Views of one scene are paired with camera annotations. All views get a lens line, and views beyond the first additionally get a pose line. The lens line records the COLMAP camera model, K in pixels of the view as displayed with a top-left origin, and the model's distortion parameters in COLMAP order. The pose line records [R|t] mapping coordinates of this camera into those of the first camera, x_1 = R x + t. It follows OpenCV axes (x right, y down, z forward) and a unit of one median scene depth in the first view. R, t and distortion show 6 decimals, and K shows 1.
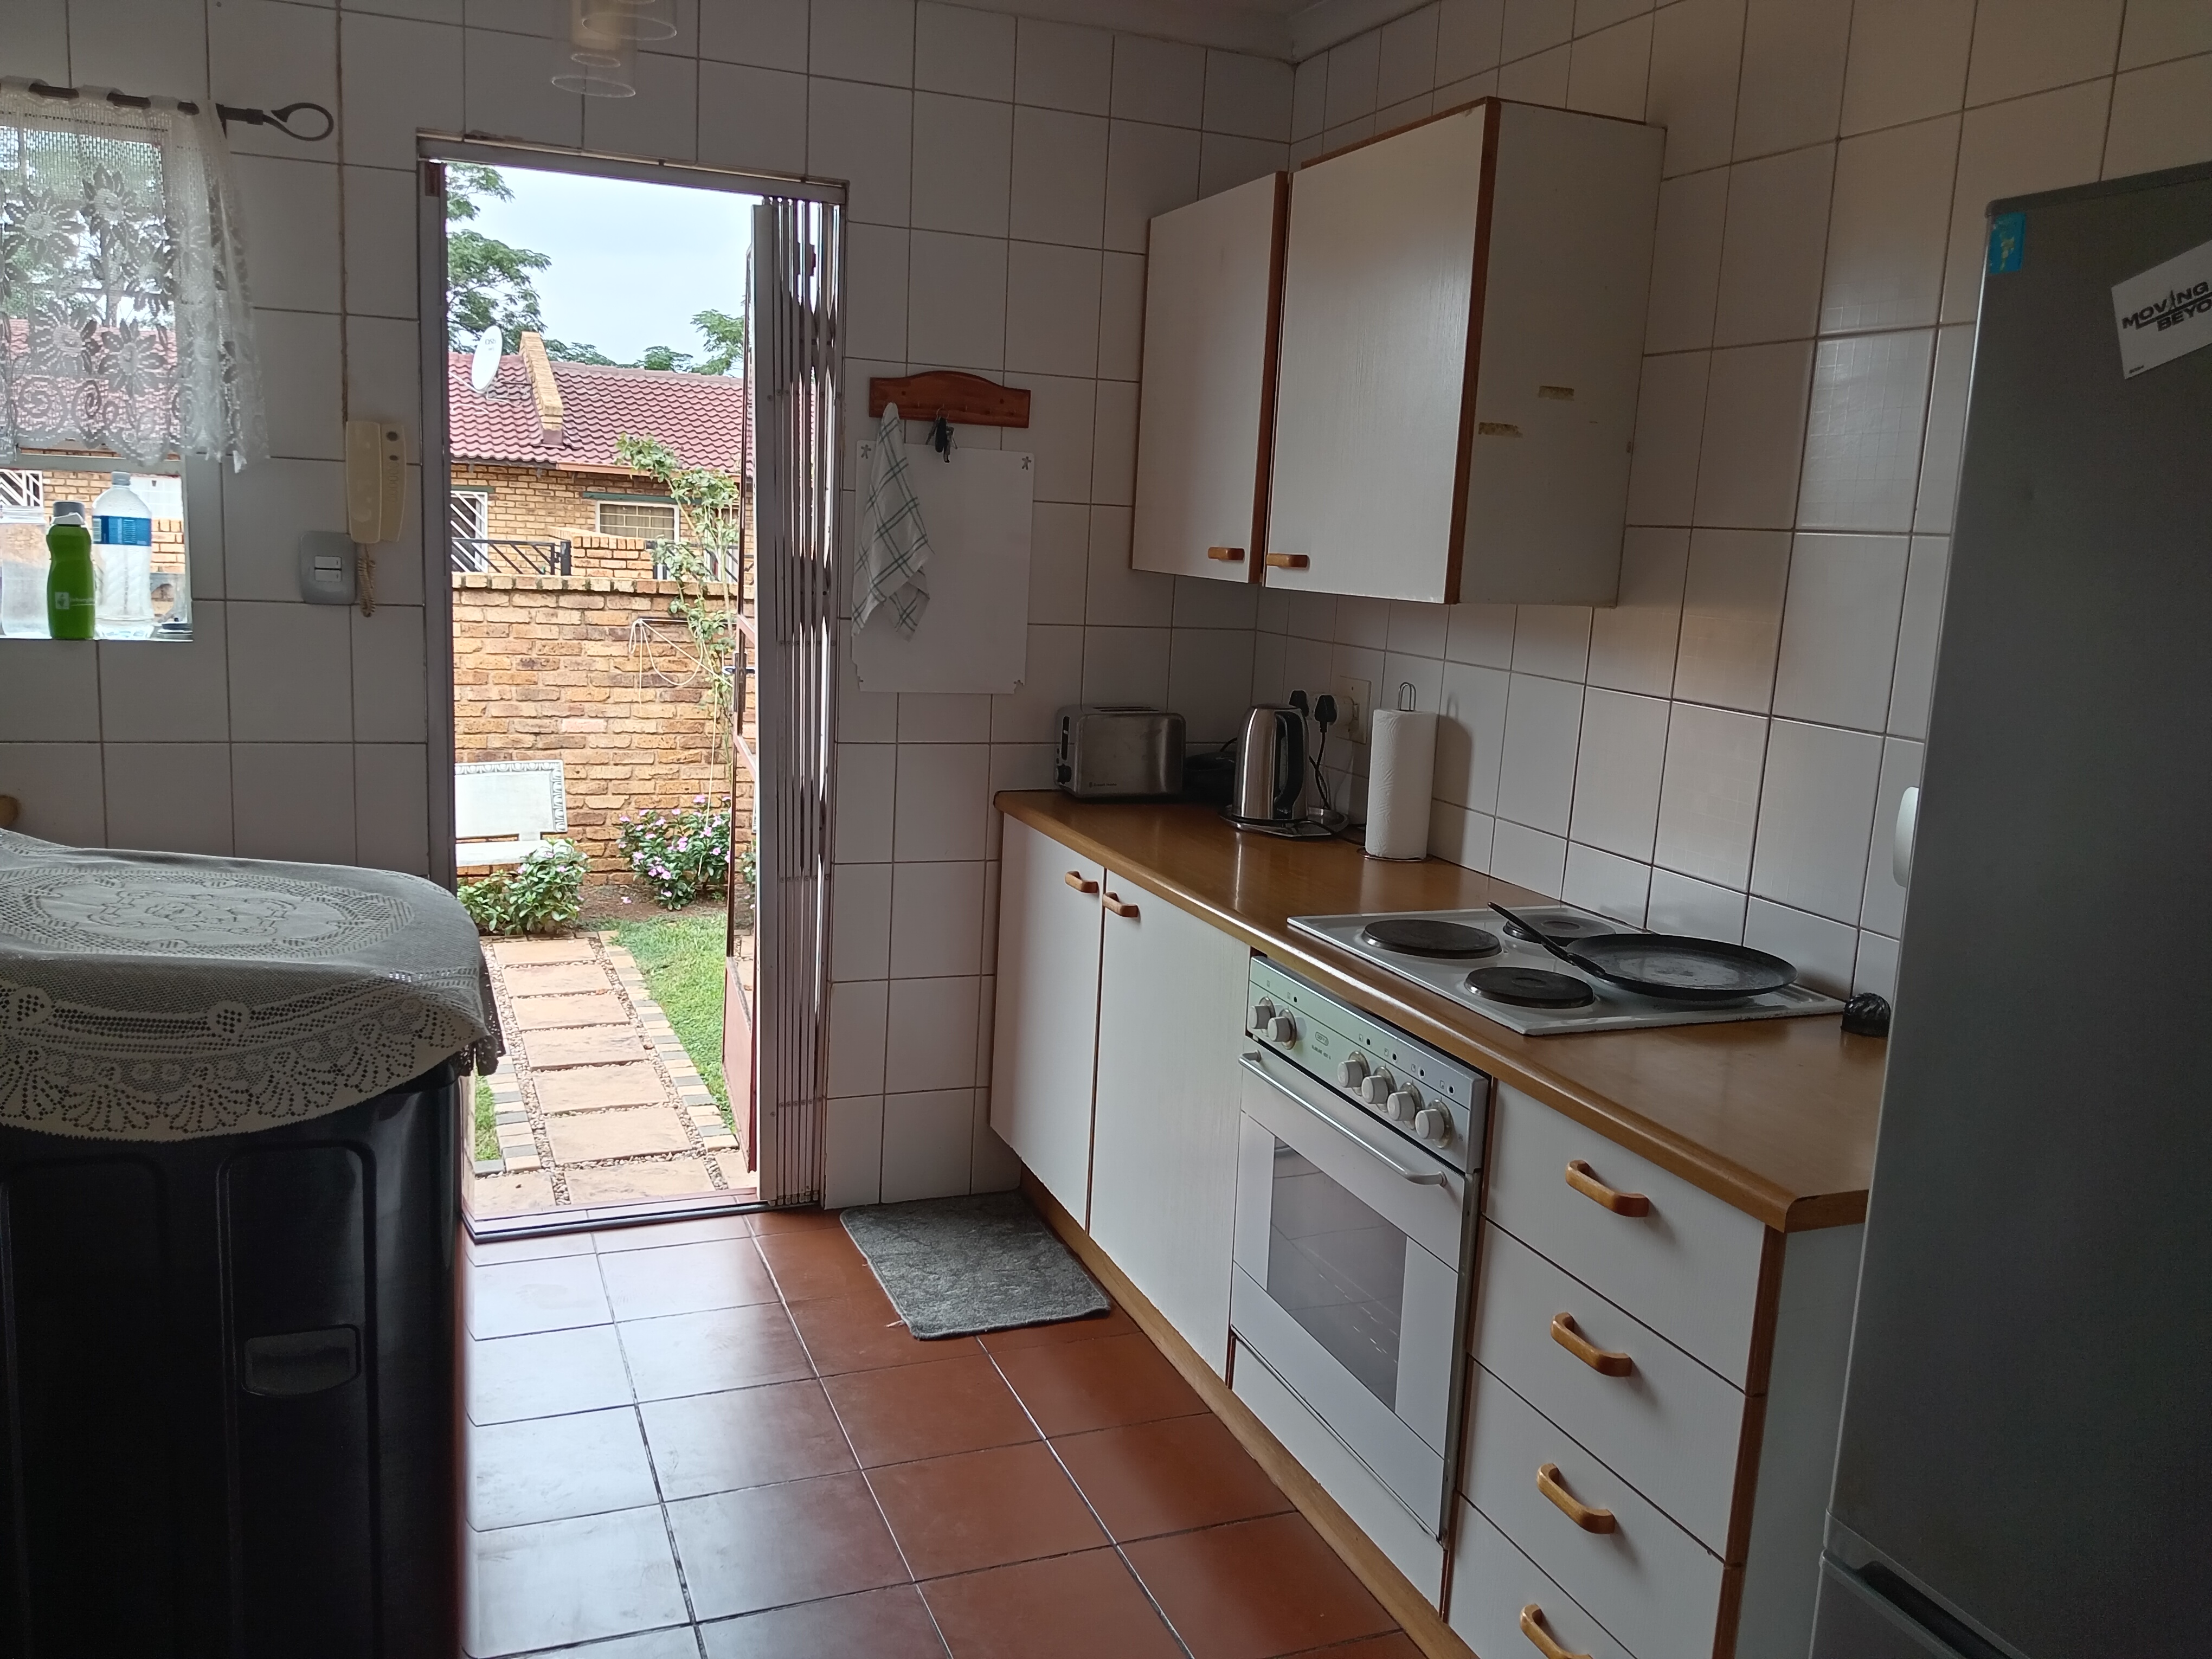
lens RADIAL K [[1770.1, 0, 1118.4], [0, 1770.1, 830.2], [0, 0, 1]] dist [0.117165, -0.213216]
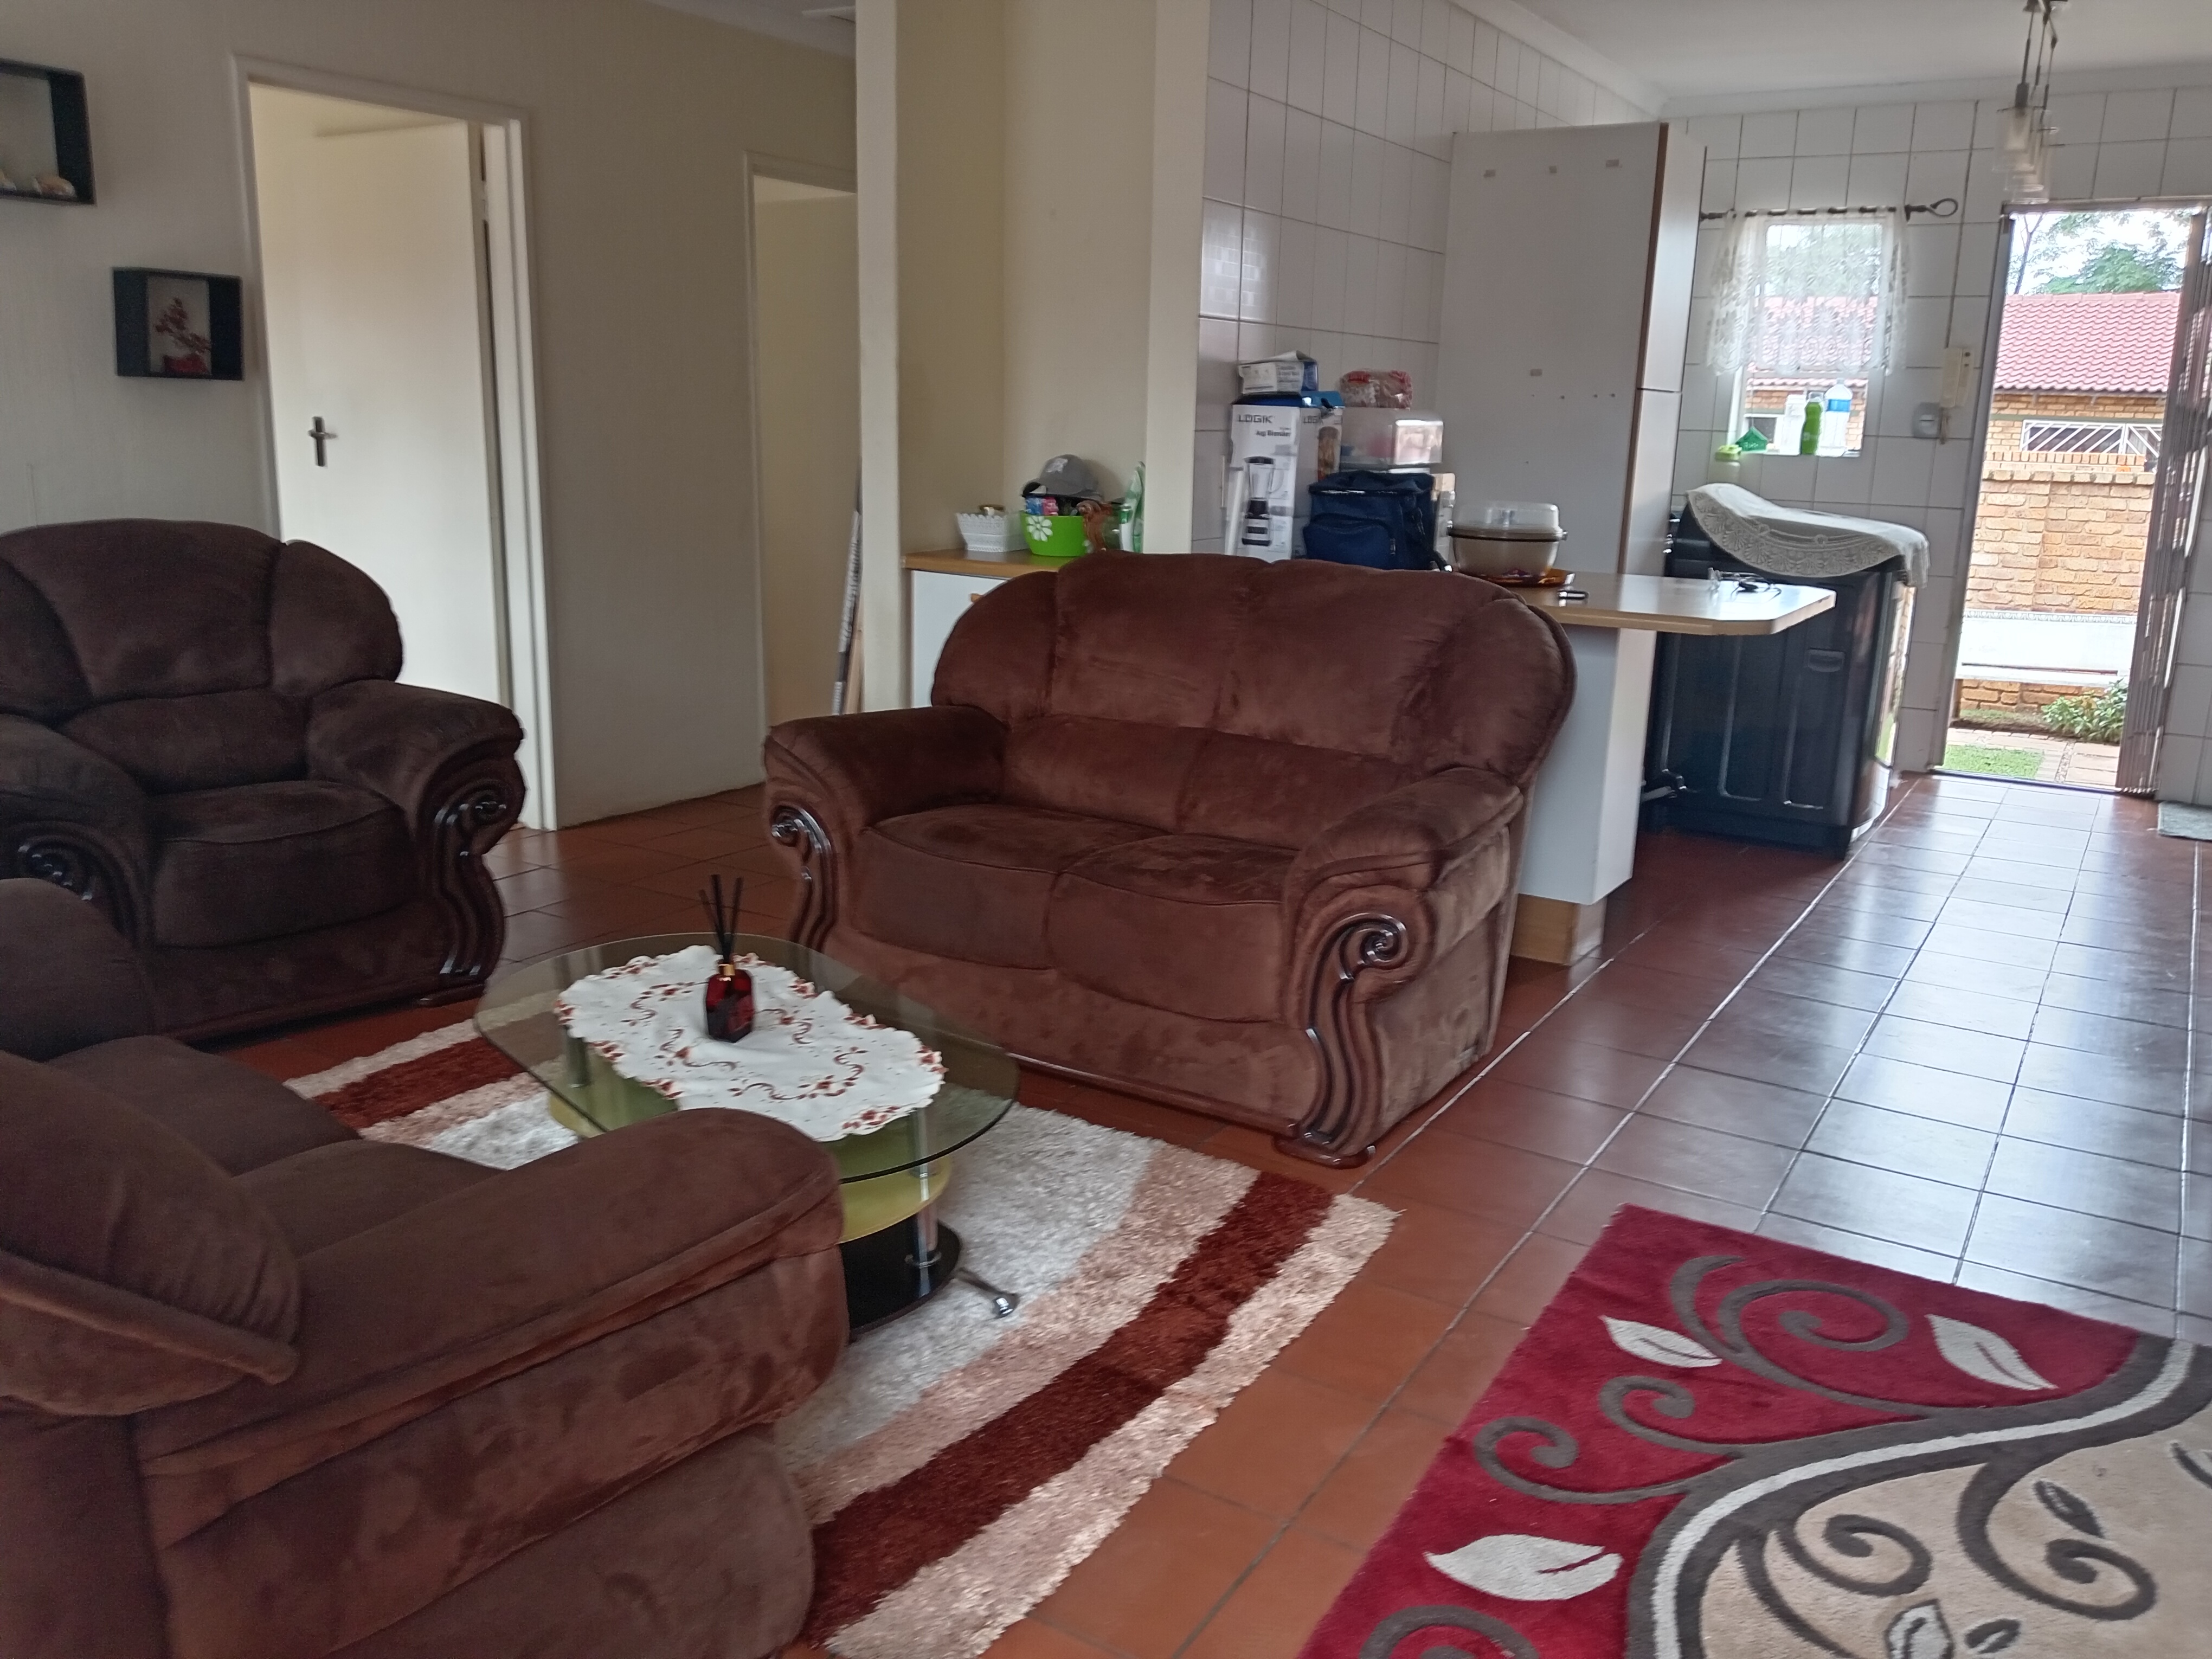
lens RADIAL K [[1756.4, 0, 1042.4], [0, 1756.4, 874.1], [0, 0, 1]] dist [0.004157, -0.054438]
pose [[0.577455, 0.165647, -0.799441, 0.597117], [-0.124237, 0.985626, 0.114485, 0.236228], [0.806914, 0.033210, 0.589734, -0.886741]]
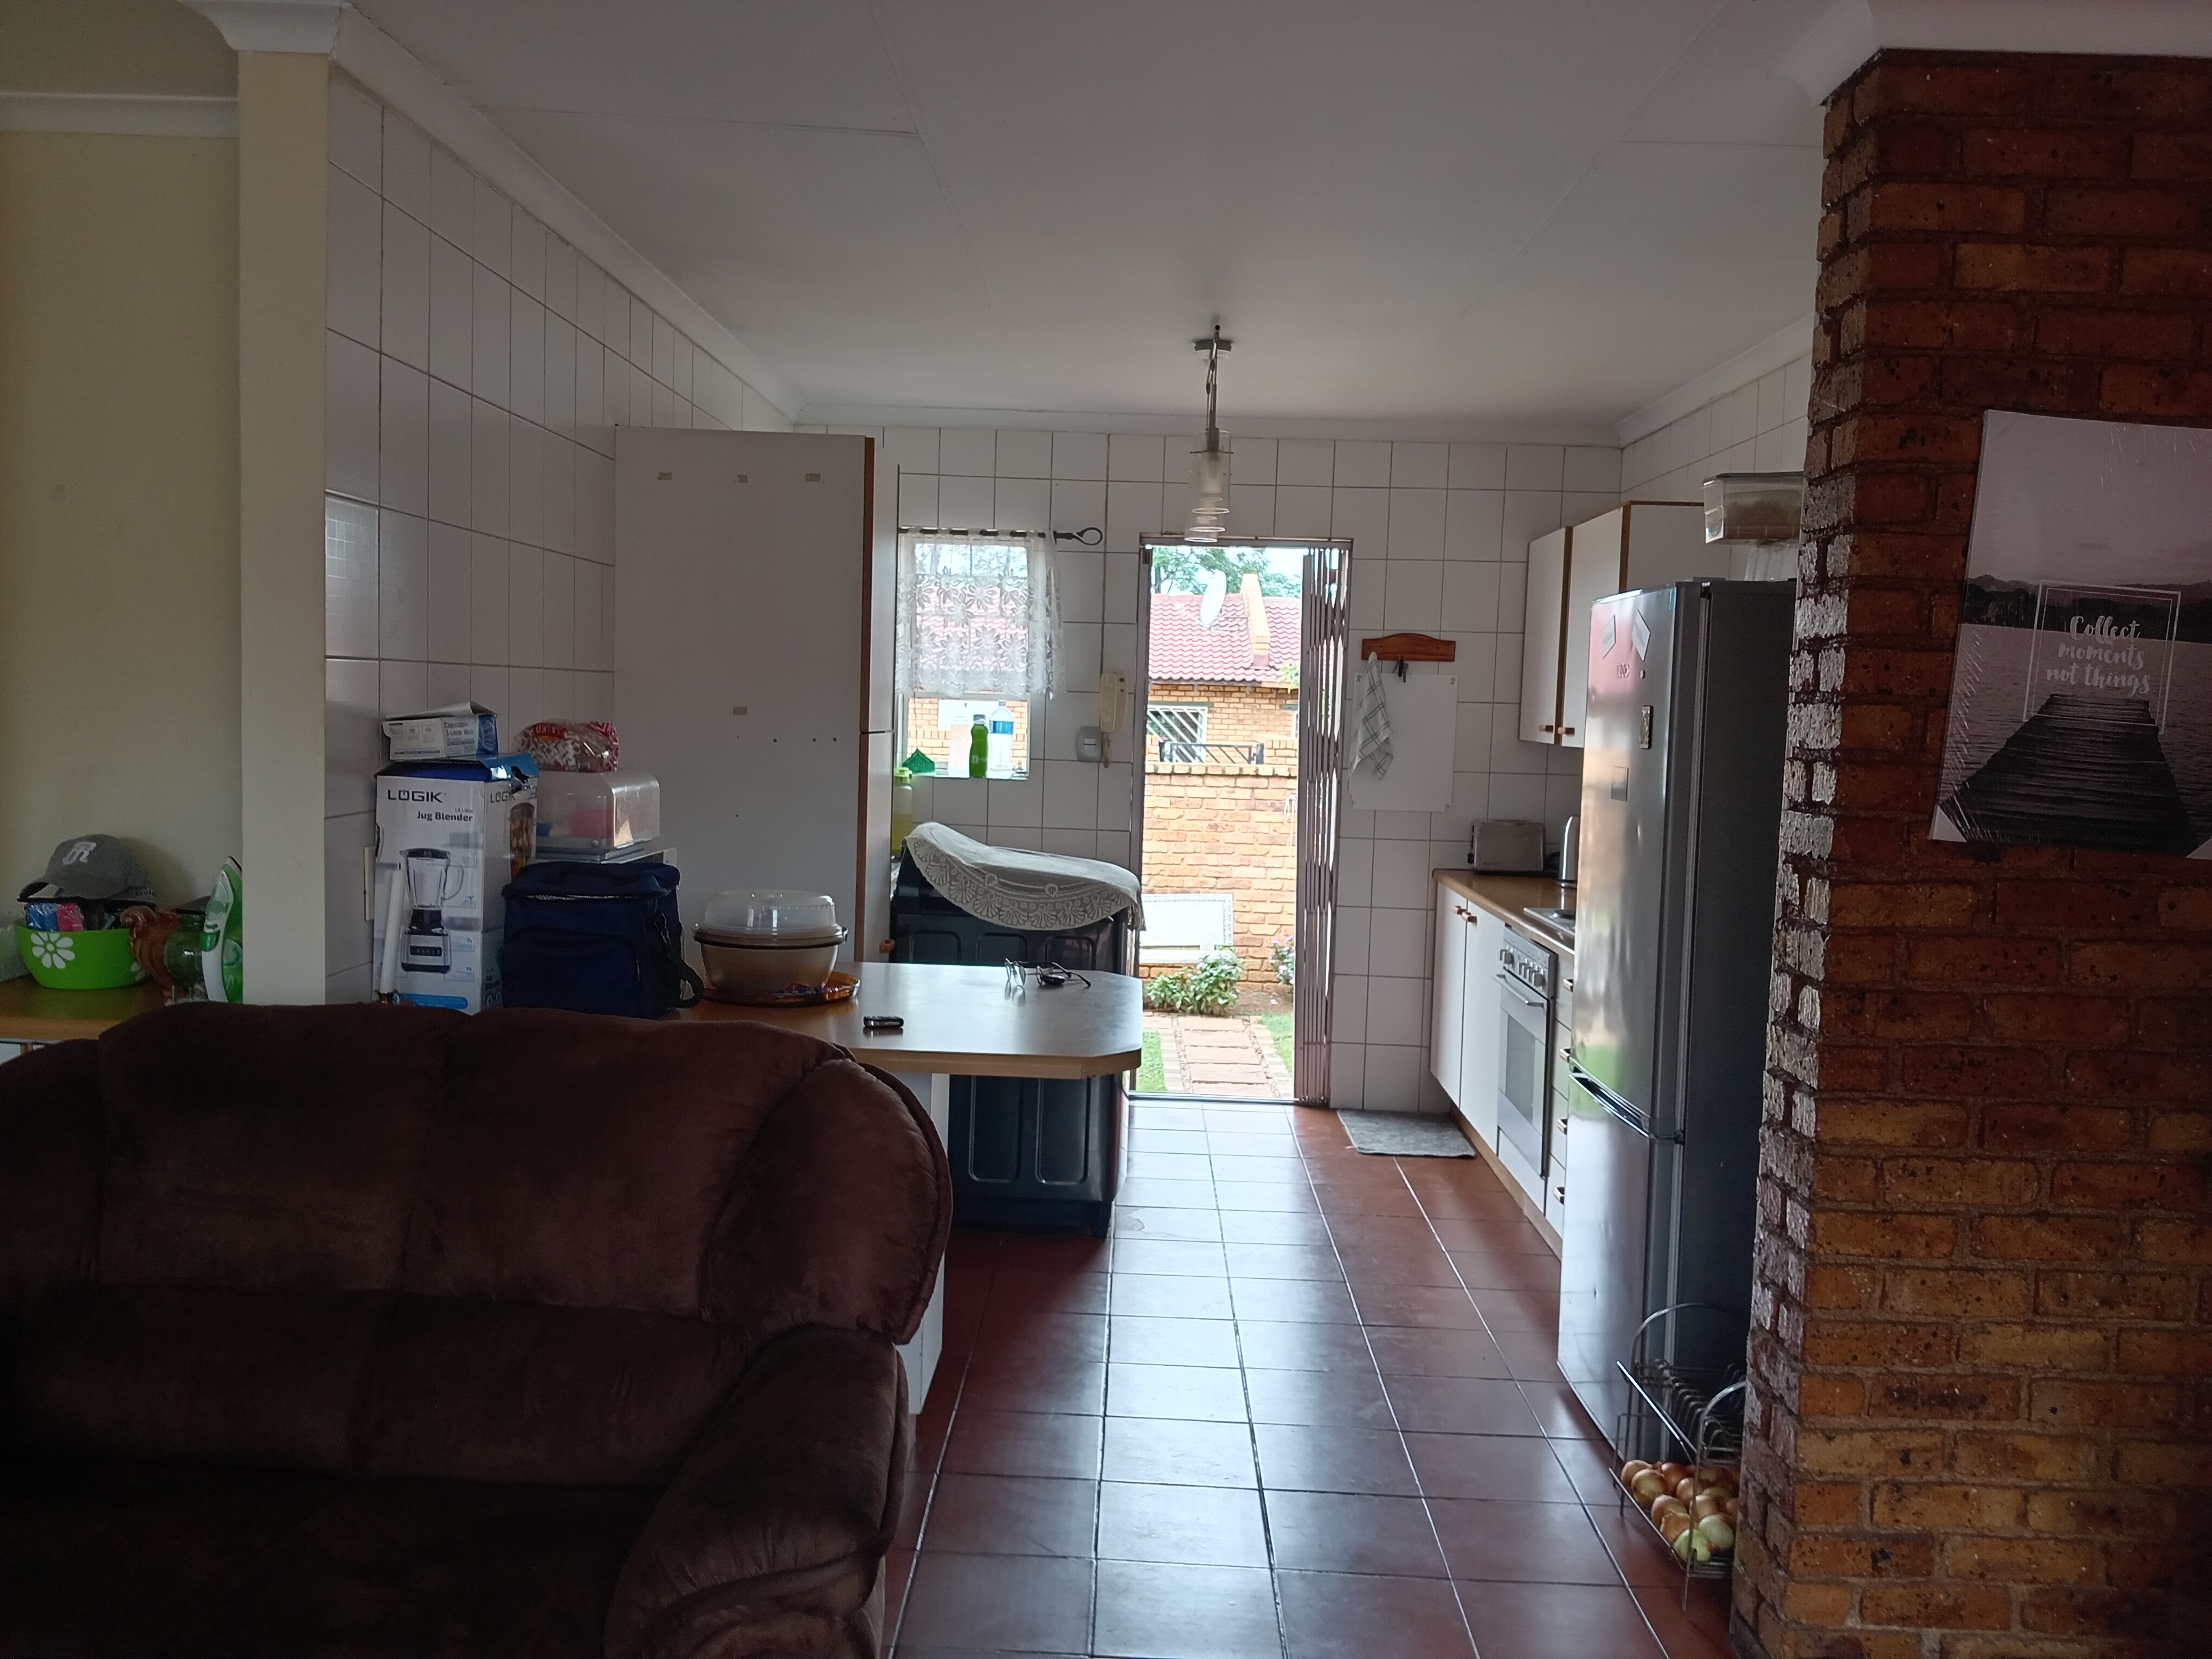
lens RADIAL K [[1770.1, 0, 1118.4], [0, 1770.1, 830.2], [0, 0, 1]] dist [0.117165, -0.213216]
pose [[0.924349, 0.006078, -0.381499, 0.320967], [-0.049403, 0.993363, -0.103875, 0.141990], [0.378336, 0.114864, 0.918514, -0.738301]]
